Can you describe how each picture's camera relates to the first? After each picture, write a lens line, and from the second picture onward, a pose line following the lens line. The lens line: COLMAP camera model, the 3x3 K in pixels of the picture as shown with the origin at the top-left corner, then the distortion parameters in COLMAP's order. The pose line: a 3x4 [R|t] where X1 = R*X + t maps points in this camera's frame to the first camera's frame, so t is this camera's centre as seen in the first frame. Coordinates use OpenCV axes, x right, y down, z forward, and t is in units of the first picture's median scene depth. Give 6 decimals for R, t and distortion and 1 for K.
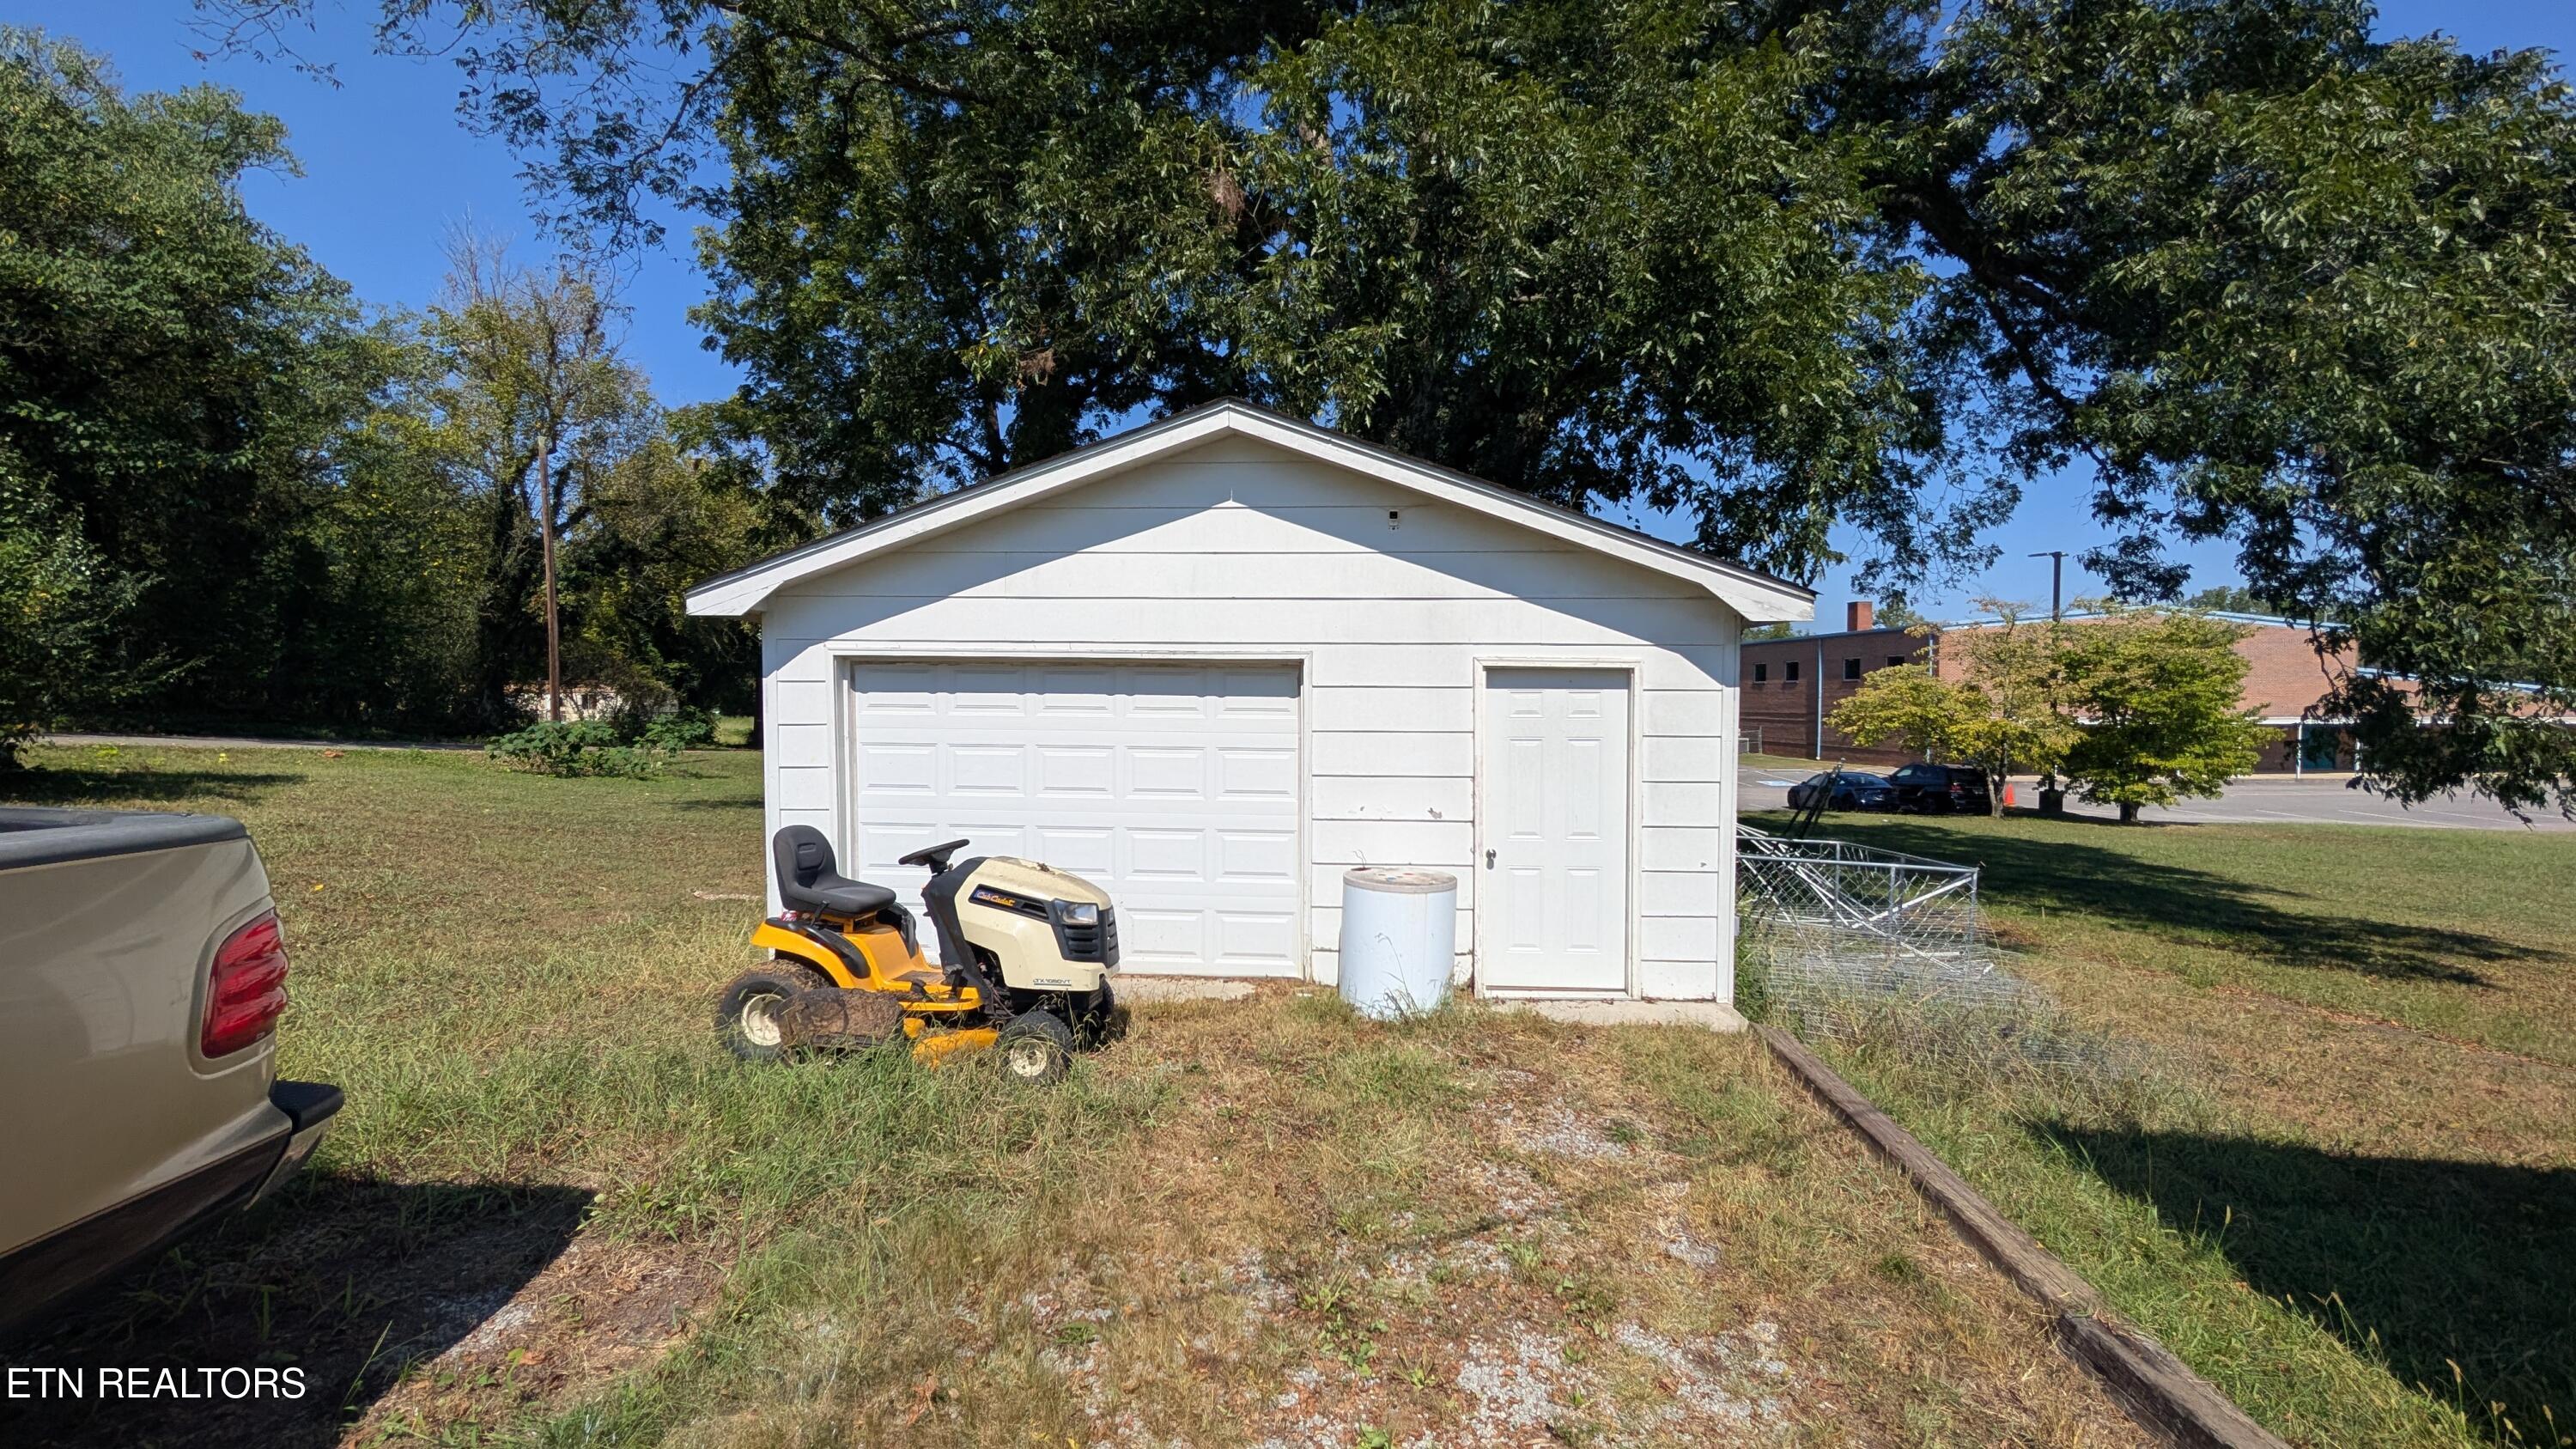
lens RADIAL K [[976.0, 0, 1299.7], [0, 976.0, 725.0], [0, 0, 1]] dist [-0.001377, 0.000685]
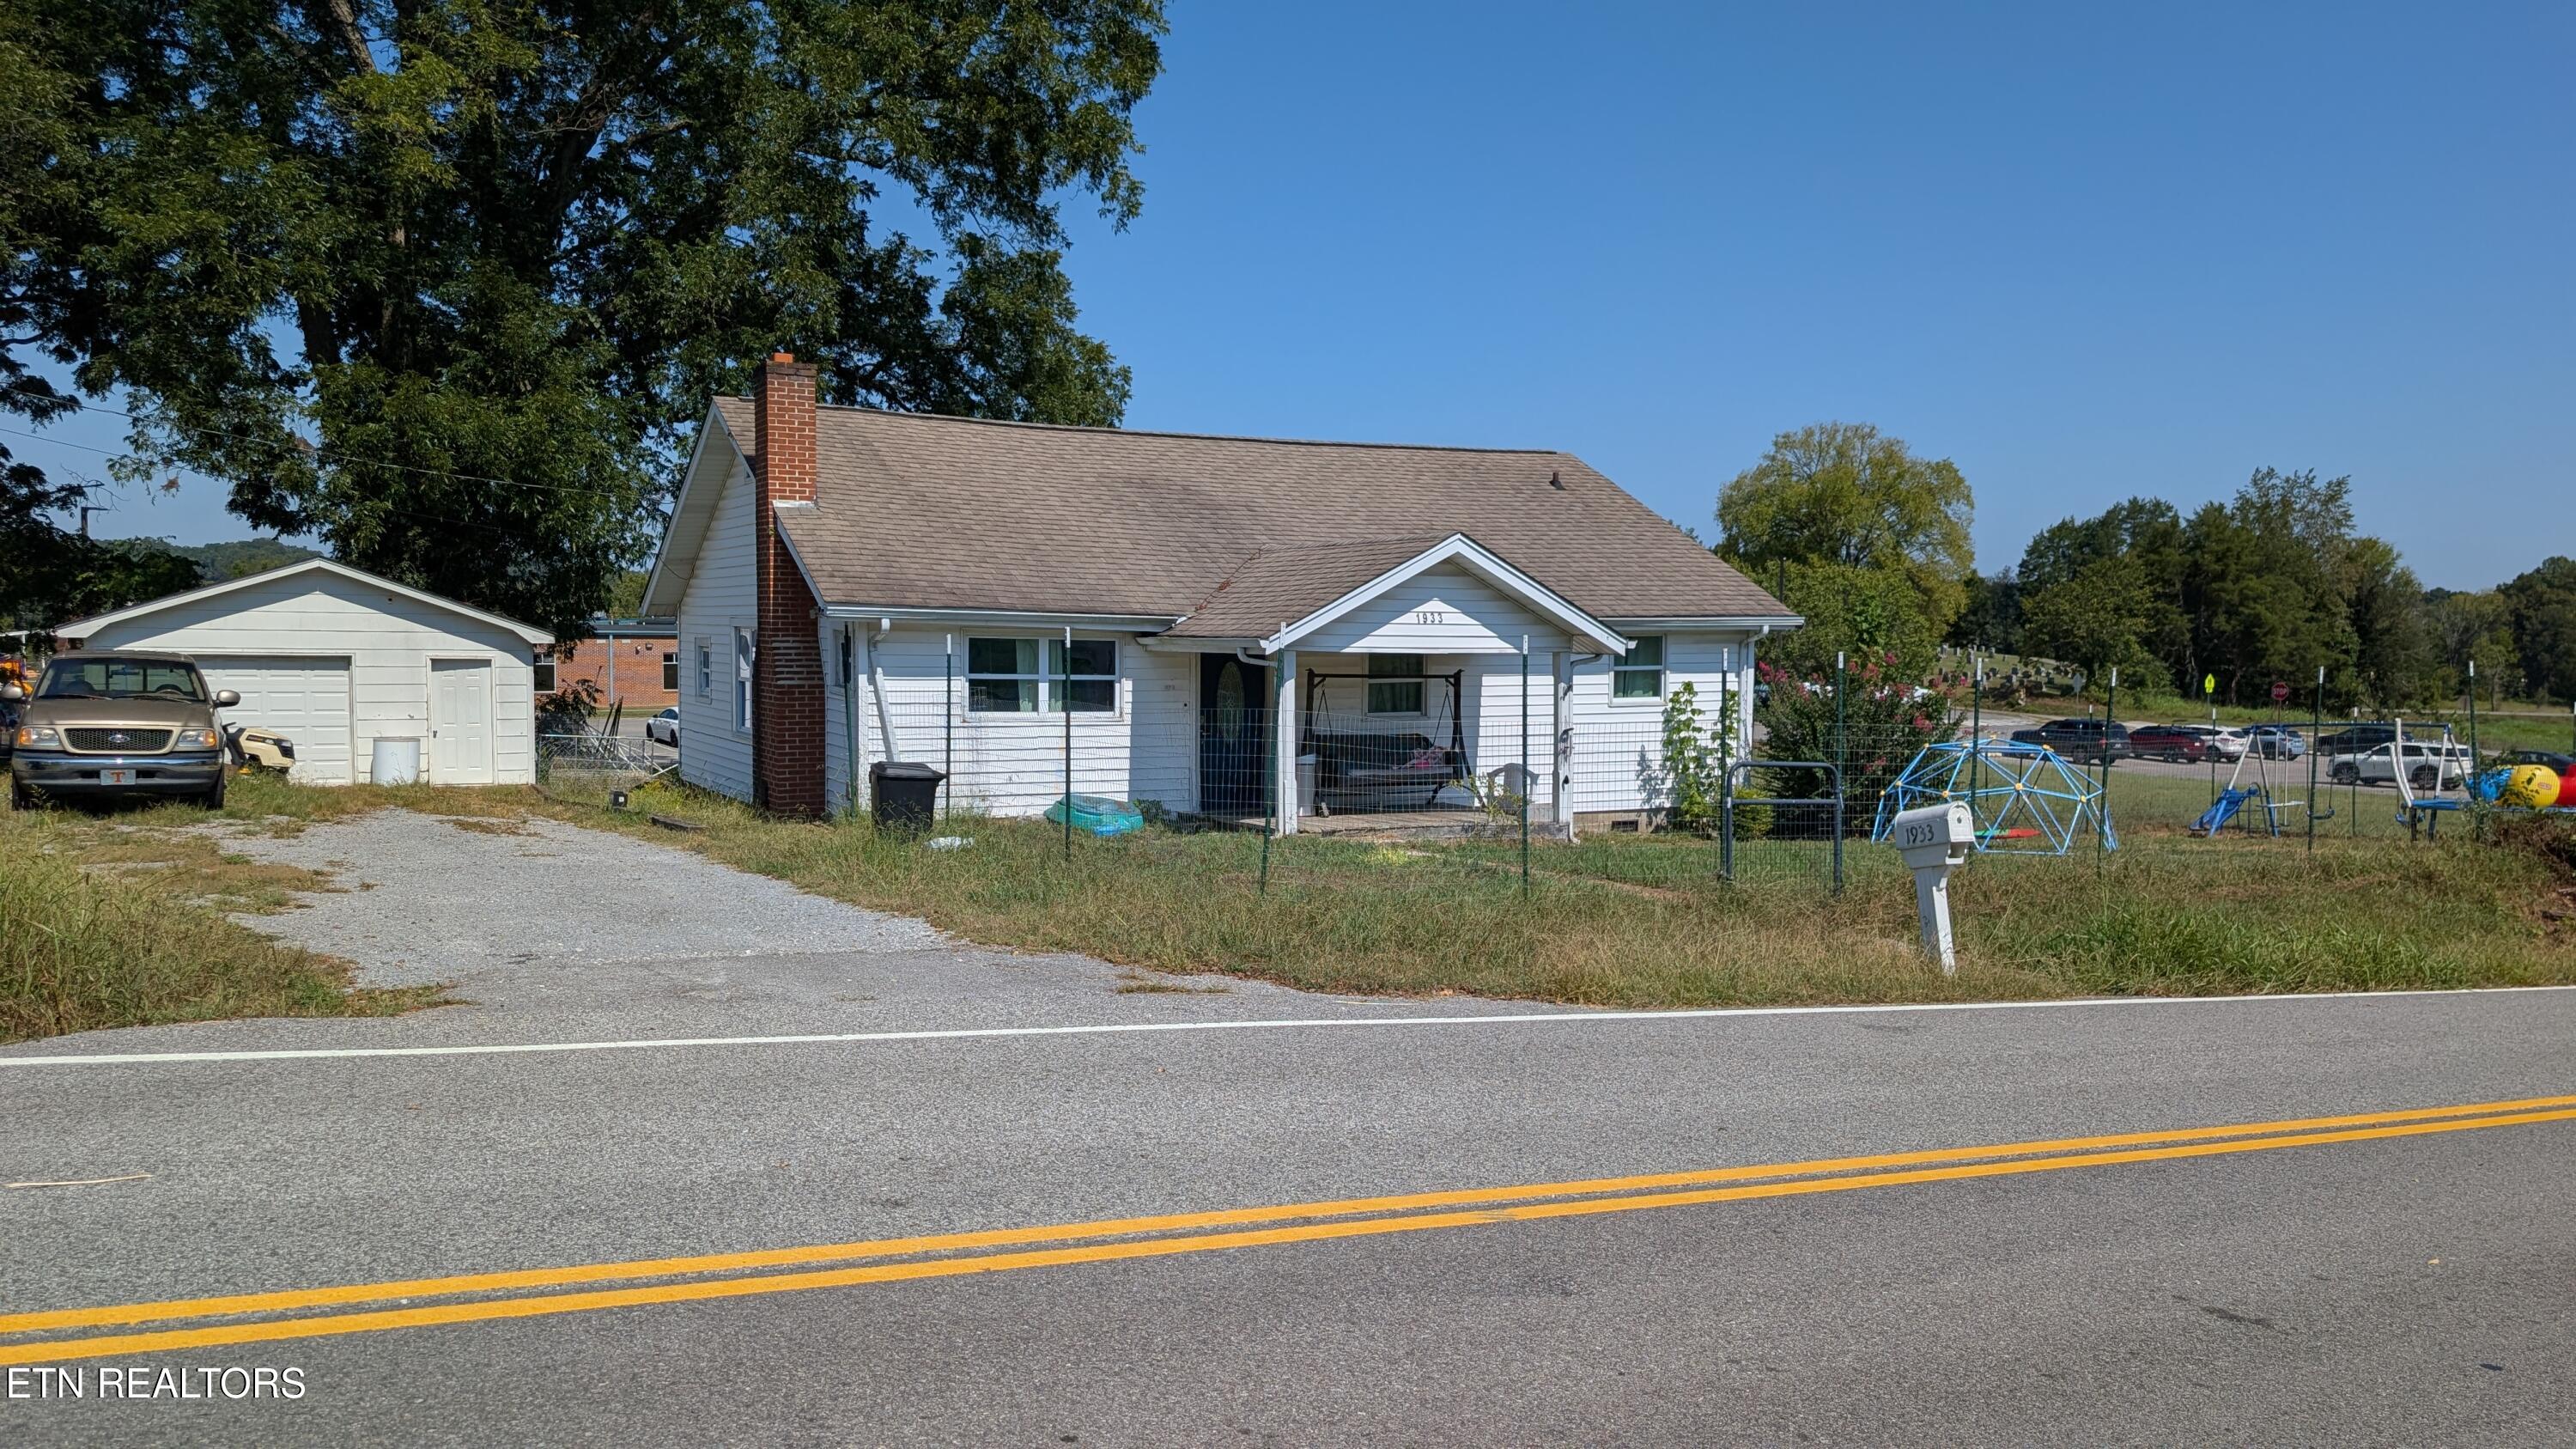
lens RADIAL K [[1875.0, 0, 1266.5], [0, 1875.0, 748.6], [0, 0, 1]] dist [0.048839, -0.046837]
pose [[0.848979, -0.027535, 0.527708, -0.574419], [0.006761, 0.999126, 0.041256, -0.013982], [-0.528383, -0.031458, 0.848423, -4.399416]]
